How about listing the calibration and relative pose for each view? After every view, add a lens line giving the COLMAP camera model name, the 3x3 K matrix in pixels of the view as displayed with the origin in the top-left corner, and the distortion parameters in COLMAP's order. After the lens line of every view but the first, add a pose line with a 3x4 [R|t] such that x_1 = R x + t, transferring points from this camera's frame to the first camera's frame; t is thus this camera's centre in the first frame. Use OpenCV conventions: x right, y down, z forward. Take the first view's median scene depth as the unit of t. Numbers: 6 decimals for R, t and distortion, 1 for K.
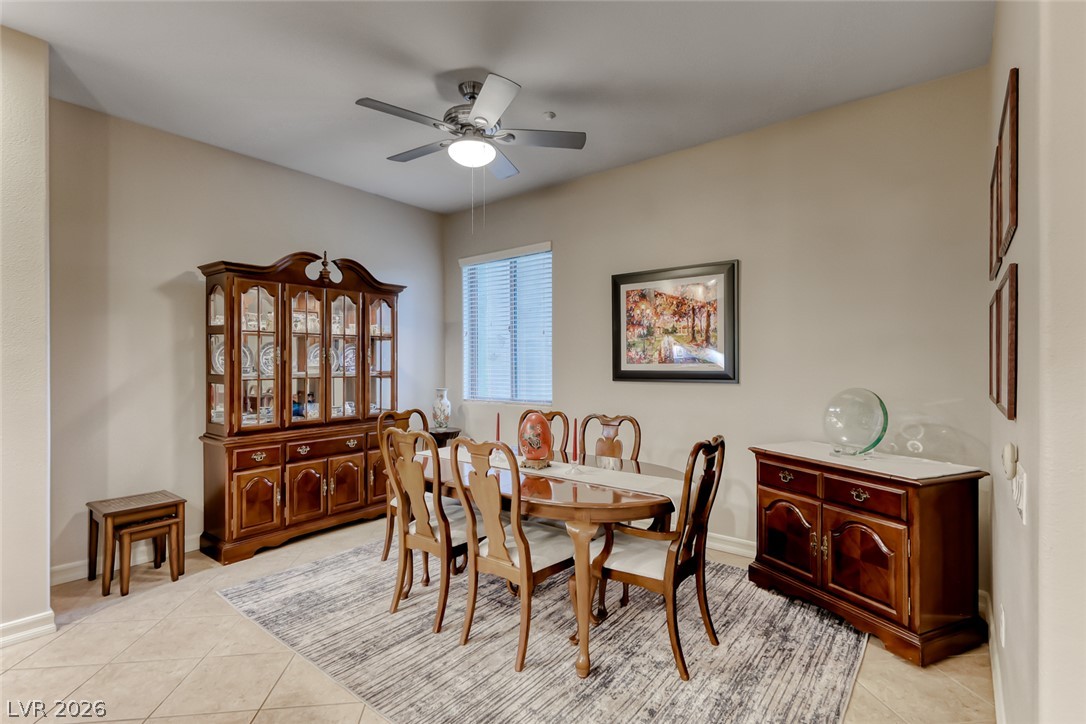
lens RADIAL K [[512.6, 0, 545.7], [0, 512.6, 365.0], [0, 0, 1]] dist [0.001185, 0.000110]
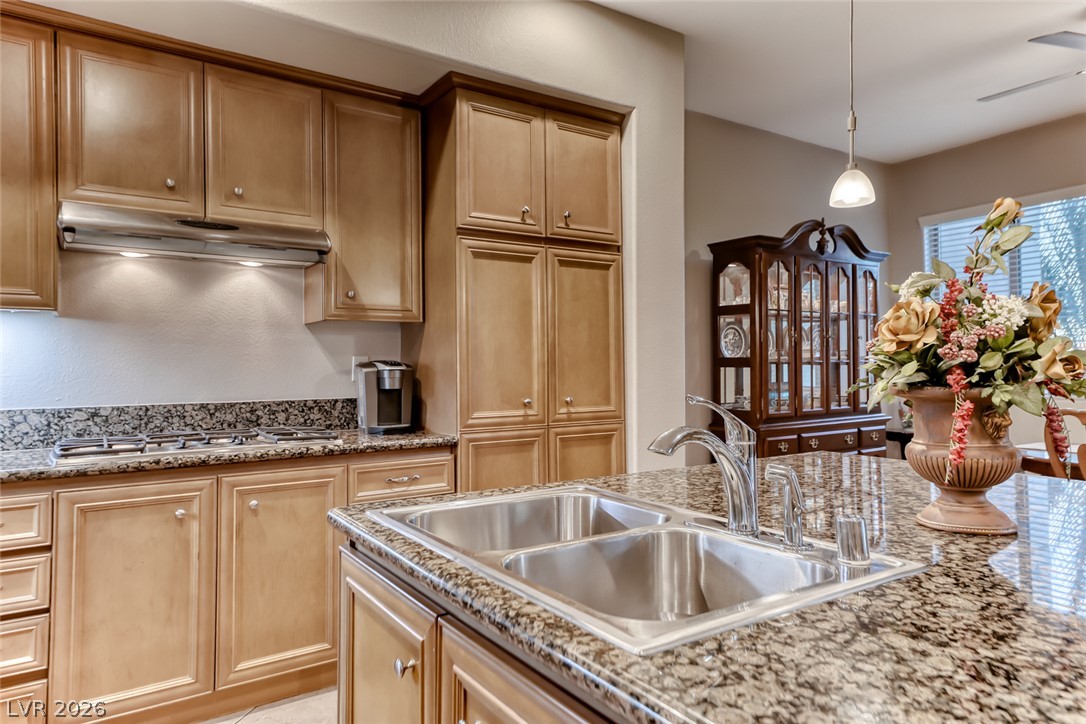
lens RADIAL K [[690.0, 0, 544.4], [0, 690.0, 349.4], [0, 0, 1]] dist [0.028040, 0.000883]
pose [[0.947558, -0.016366, -0.319165, -0.507473], [0.006736, 0.999489, -0.031255, 0.036806], [0.319513, 0.027466, 0.947184, -0.272195]]
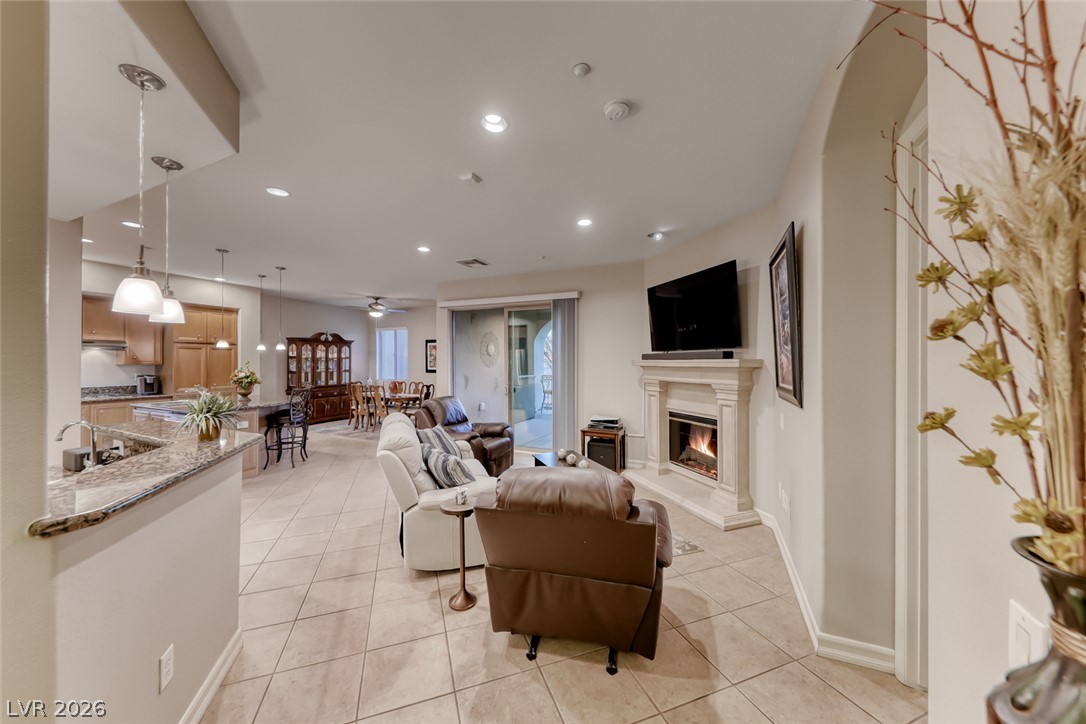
lens RADIAL K [[368.5, 0, 543.0], [0, 368.5, 362.0], [0, 0, 1]] dist [0.010132, -0.006278]
pose [[0.971393, 0.005473, 0.237414, 0.310458], [-0.004897, 0.999983, -0.003019, -0.034250], [-0.237426, 0.001770, 0.971404, -1.483255]]
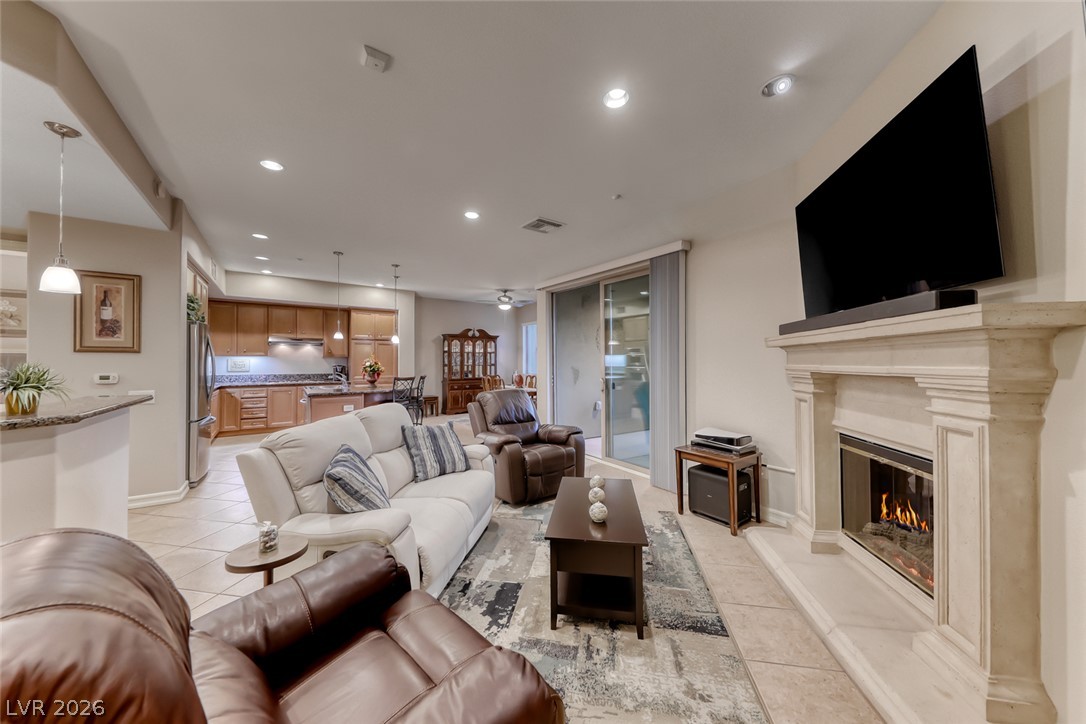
lens RADIAL K [[370.3, 0, 540.6], [0, 370.3, 359.9], [0, 0, 1]] dist [0.012467, -0.006244]
pose [[0.957212, 0.001916, -0.289381, 0.678915], [-0.003900, 0.999973, -0.006278, 0.002925], [0.289361, 0.007137, 0.957193, -1.172552]]
